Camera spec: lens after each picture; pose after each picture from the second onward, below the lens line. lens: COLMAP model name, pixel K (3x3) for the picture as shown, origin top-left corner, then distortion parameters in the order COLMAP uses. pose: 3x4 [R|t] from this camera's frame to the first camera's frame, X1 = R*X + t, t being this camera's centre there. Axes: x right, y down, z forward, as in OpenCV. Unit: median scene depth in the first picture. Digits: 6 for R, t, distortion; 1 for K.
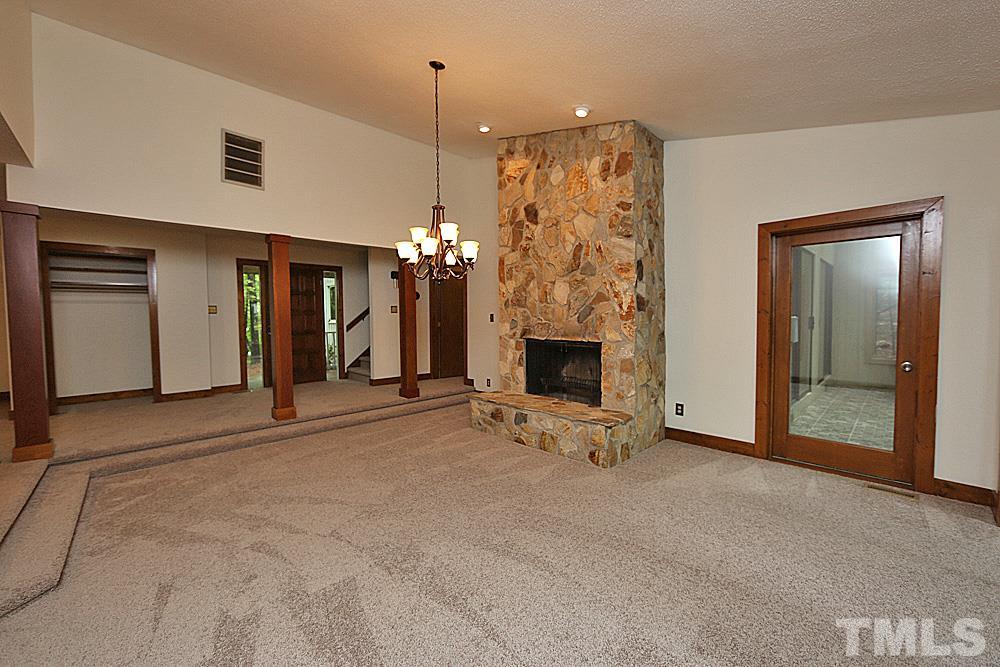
lens RADIAL K [[393.4, 0, 497.0], [0, 393.4, 332.0], [0, 0, 1]] dist [-0.015667, 0.000199]
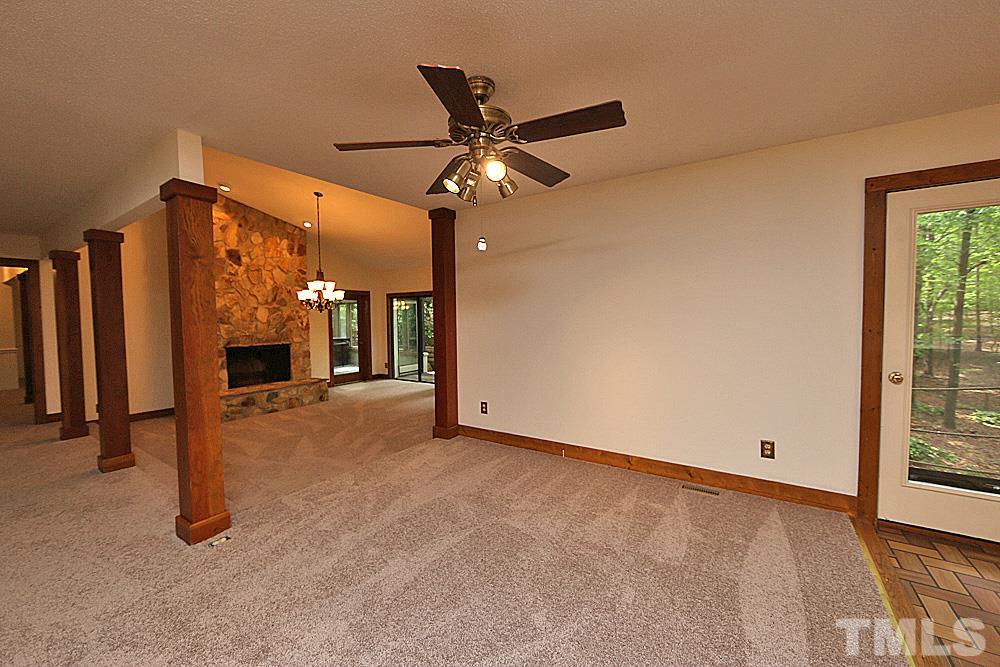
lens RADIAL K [[400.6, 0, 500.0], [0, 400.6, 333.5], [0, 0, 1]] dist [0.005577, 0.000195]
pose [[-0.232784, -0.032776, 0.971976, -1.676214], [0.050757, 0.997660, 0.045798, -0.053428], [-0.971203, 0.059995, -0.230576, 0.478792]]
